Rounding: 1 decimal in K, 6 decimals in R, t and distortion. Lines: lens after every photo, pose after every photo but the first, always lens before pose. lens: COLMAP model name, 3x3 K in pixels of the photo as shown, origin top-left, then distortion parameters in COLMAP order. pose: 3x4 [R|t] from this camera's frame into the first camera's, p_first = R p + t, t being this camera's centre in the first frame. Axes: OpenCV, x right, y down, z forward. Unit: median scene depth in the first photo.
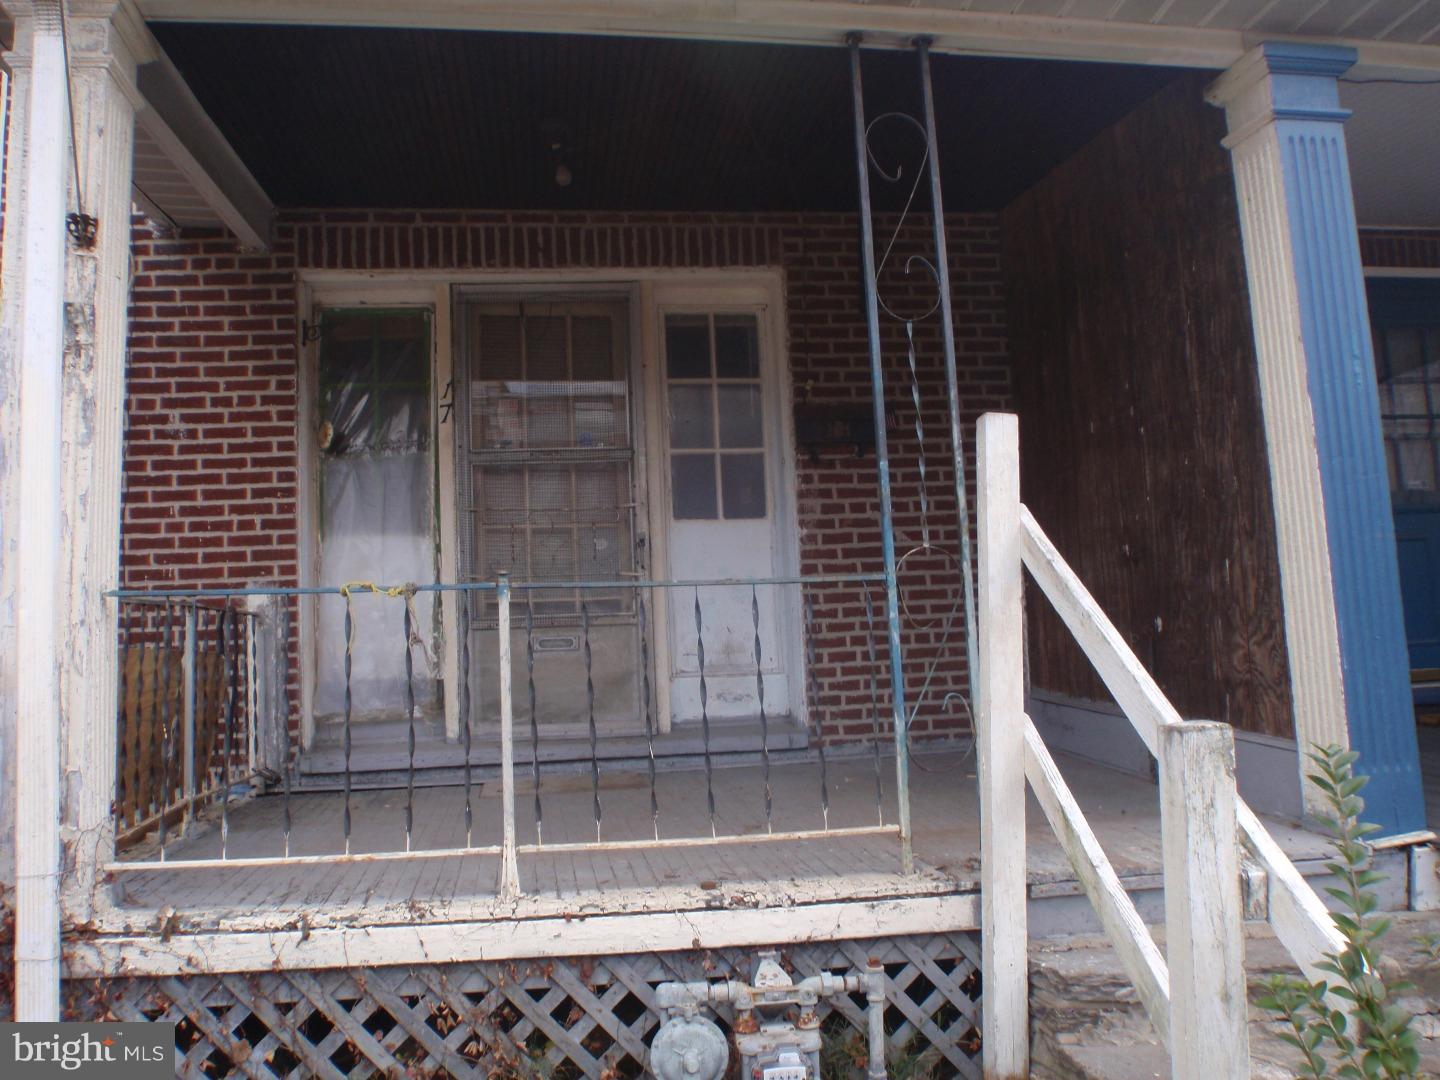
lens RADIAL K [[1183.8, 0, 725.3], [0, 1183.8, 527.7], [0, 0, 1]] dist [-0.080493, 0.010559]
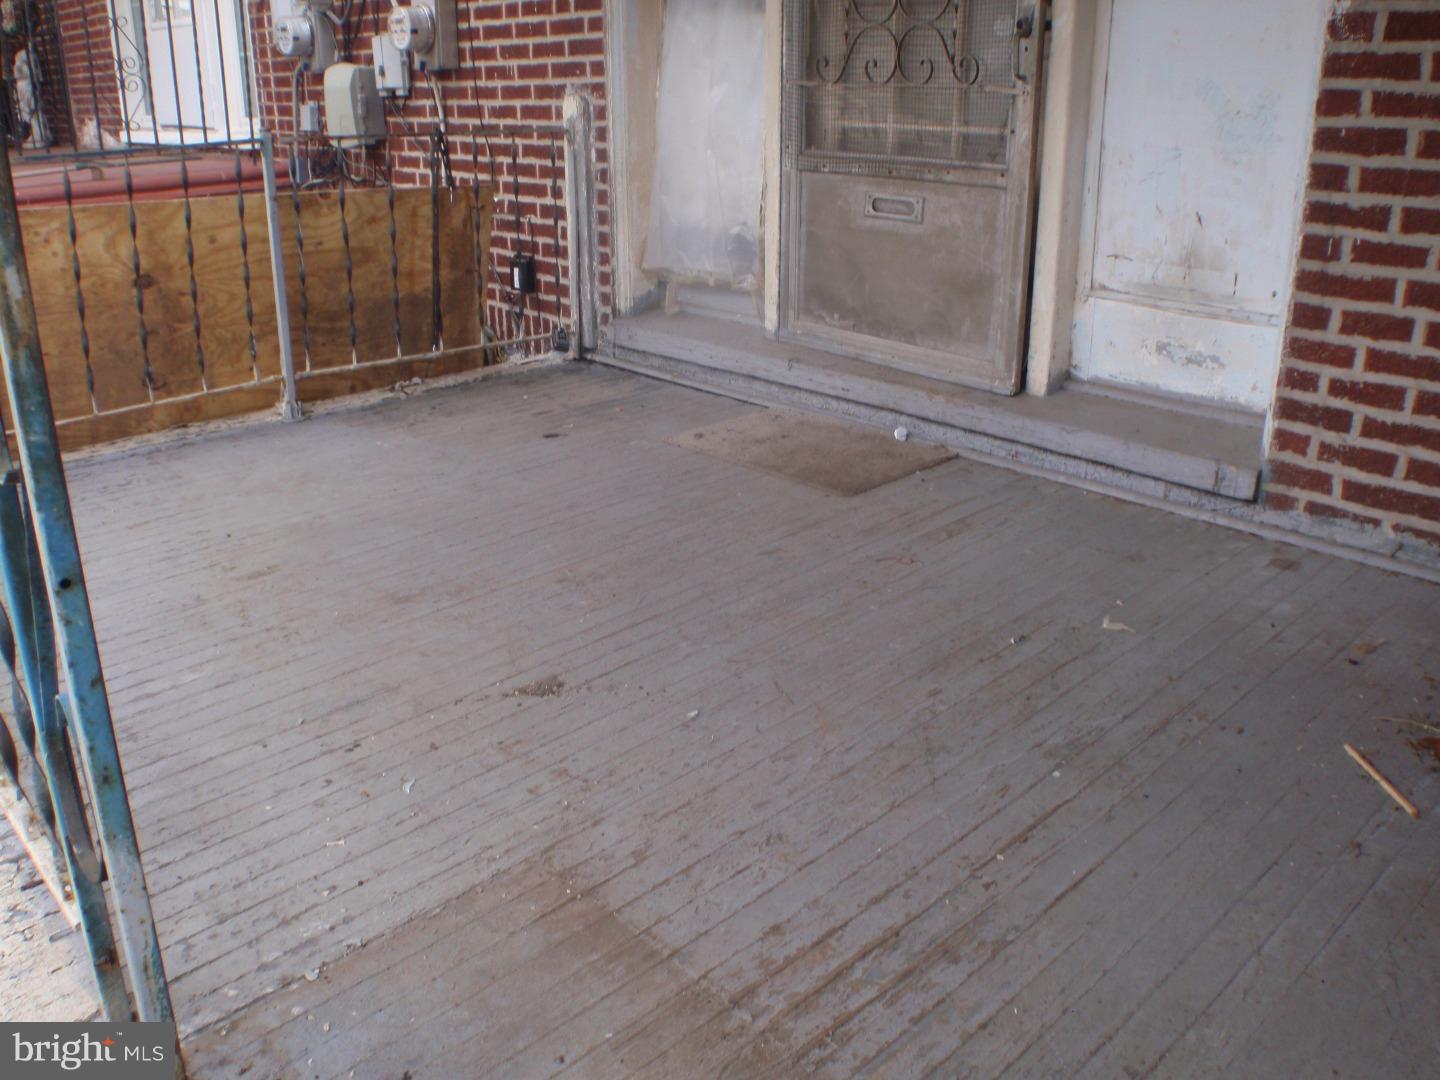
lens RADIAL K [[1183.8, 0, 714.3], [0, 1183.8, 525.6], [0, 0, 1]] dist [-0.080493, 0.010559]
pose [[0.565988, 0.325507, -0.757432, 0.315490], [0.051591, 0.902967, 0.426602, -0.013861], [0.822797, -0.280529, 0.494275, 0.618530]]
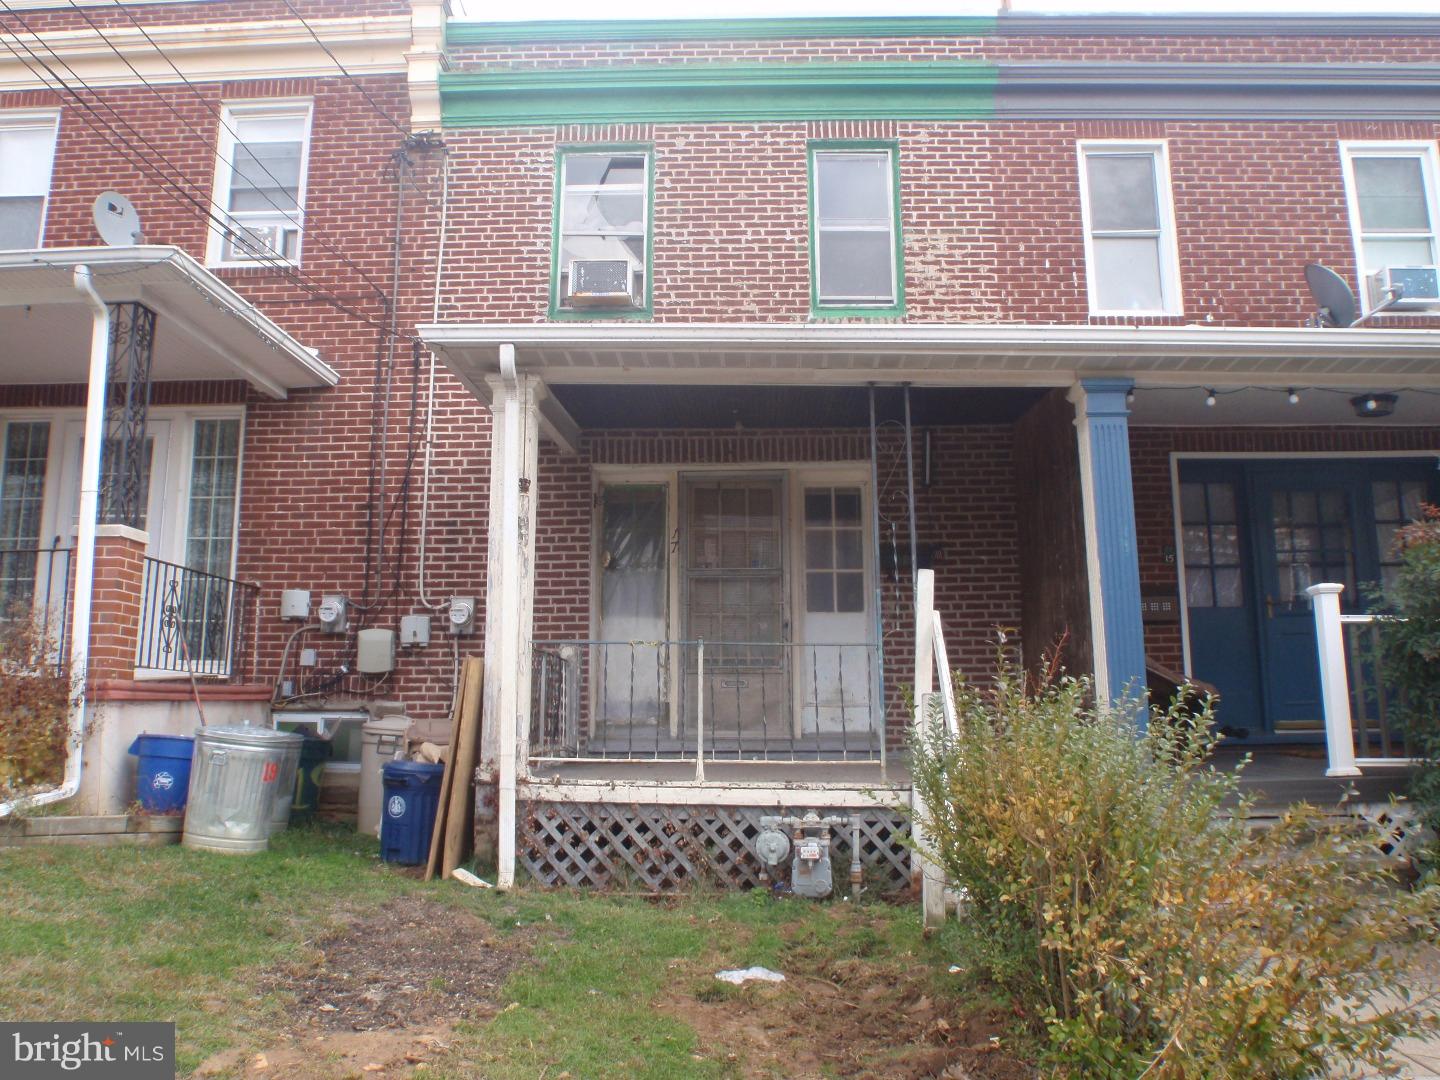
lens RADIAL K [[1183.8, 0, 722.0], [0, 1183.8, 531.2], [0, 0, 1]] dist [-0.080493, 0.010559]
pose [[0.983153, 0.009051, -0.182559, 0.154173], [-0.021103, 0.997715, -0.064181, -0.011584], [0.181561, 0.066952, 0.981098, -0.719260]]
